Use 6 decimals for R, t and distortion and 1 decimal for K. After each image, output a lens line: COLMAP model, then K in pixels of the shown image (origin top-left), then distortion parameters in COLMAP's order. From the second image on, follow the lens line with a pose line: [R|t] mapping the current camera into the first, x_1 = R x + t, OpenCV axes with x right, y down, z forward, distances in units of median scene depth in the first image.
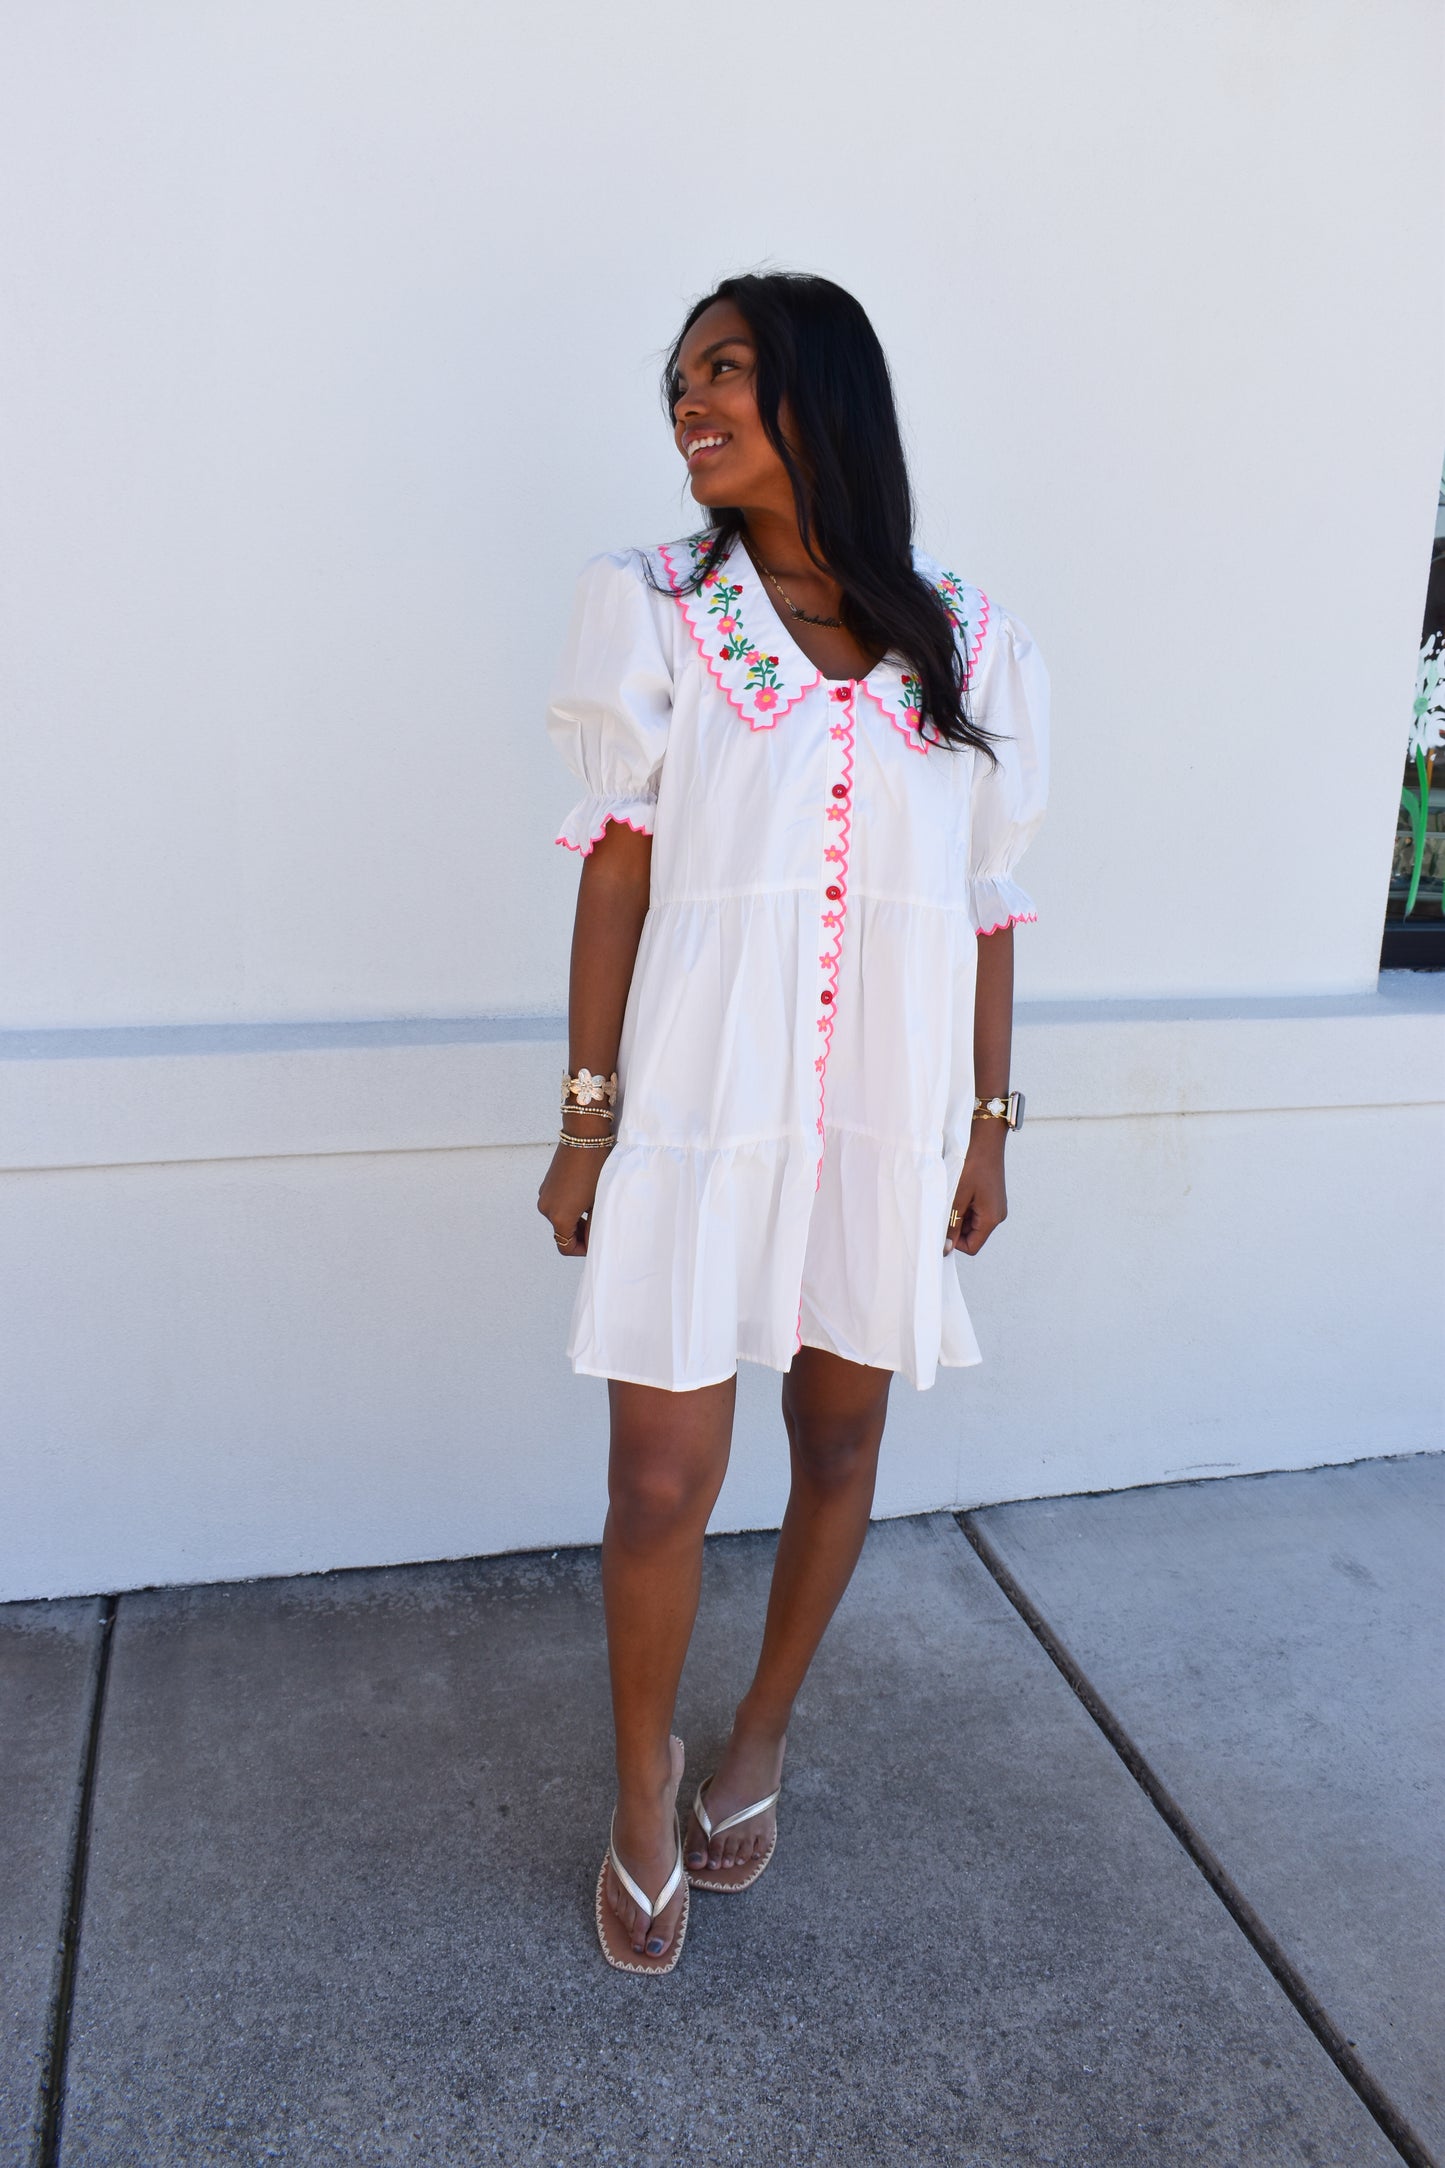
lens RADIAL K [[1714.7, 0, 729.0], [0, 1714.7, 1093.8], [0, 0, 1]] dist [-0.098239, 0.020006]
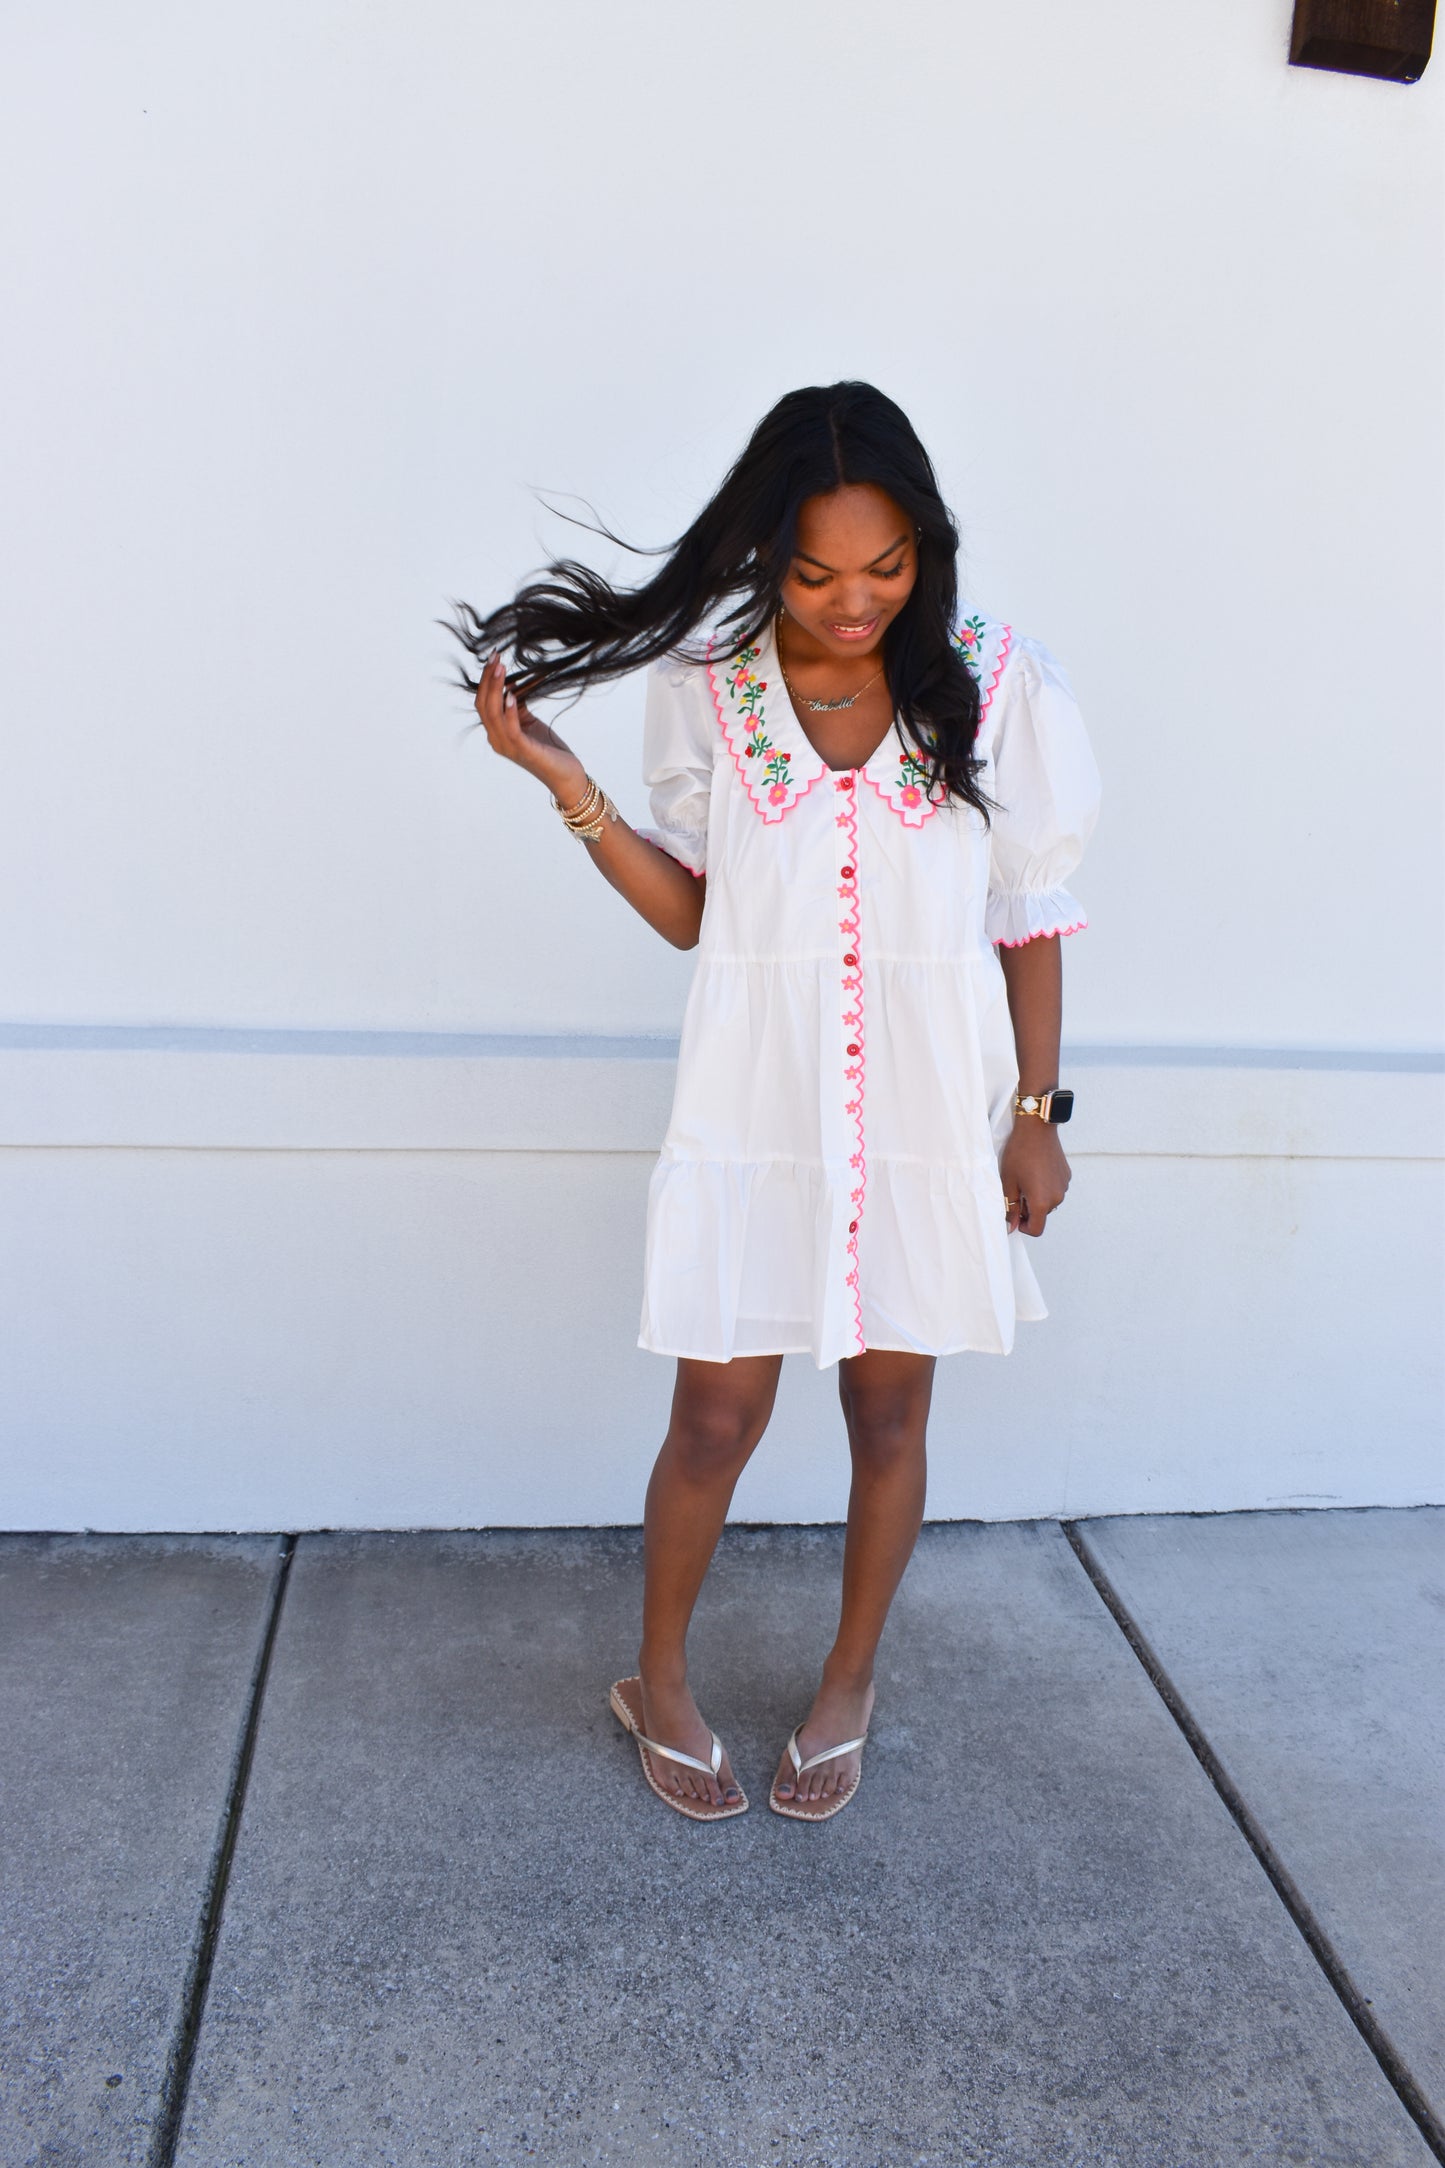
lens RADIAL K [[1714.7, 0, 733.9], [0, 1714.7, 1094.4], [0, 0, 1]] dist [-0.098239, 0.020006]
pose [[0.992160, 0.044514, -0.116775, 0.052689], [-0.048824, 0.998218, -0.034309, 0.032469], [0.115039, 0.039741, 0.992566, -0.120352]]
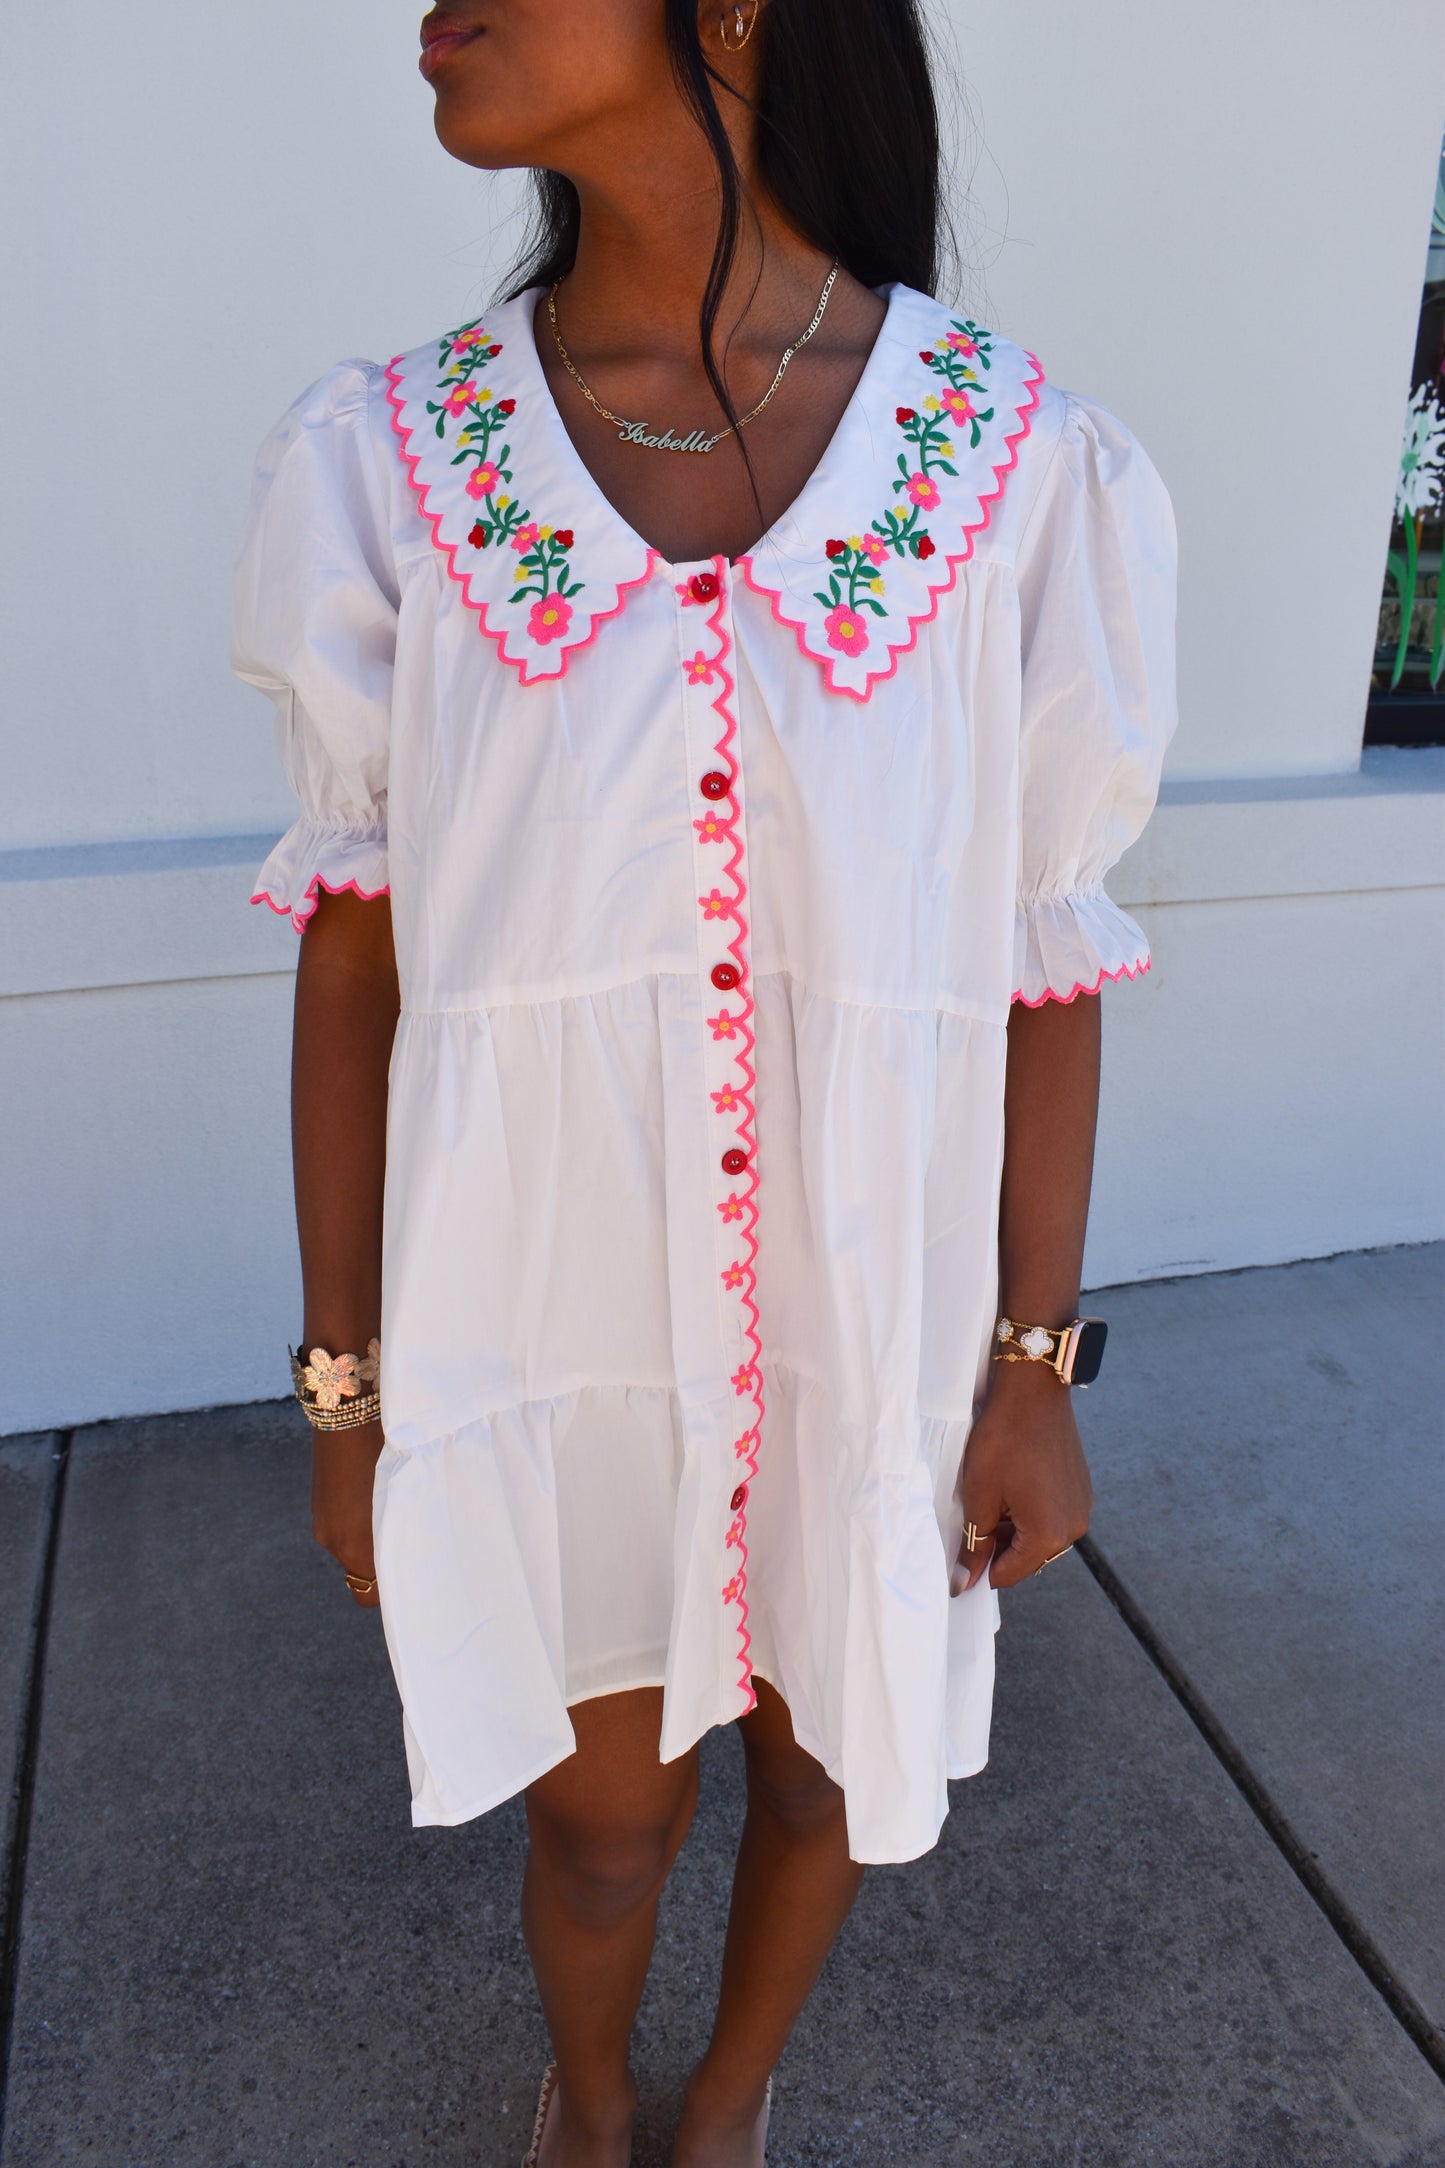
lens RADIAL K [[1714.7, 0, 730.5], [0, 1714.7, 1082.9], [0, 0, 1]] dist [-0.098239, 0.020006]
pose [[0.999631, -0.027113, 0.001507, 0.030155], [0.026730, 0.992265, 0.121223, -0.013872], [-0.004782, -0.121138, 0.992624, 0.049149]]
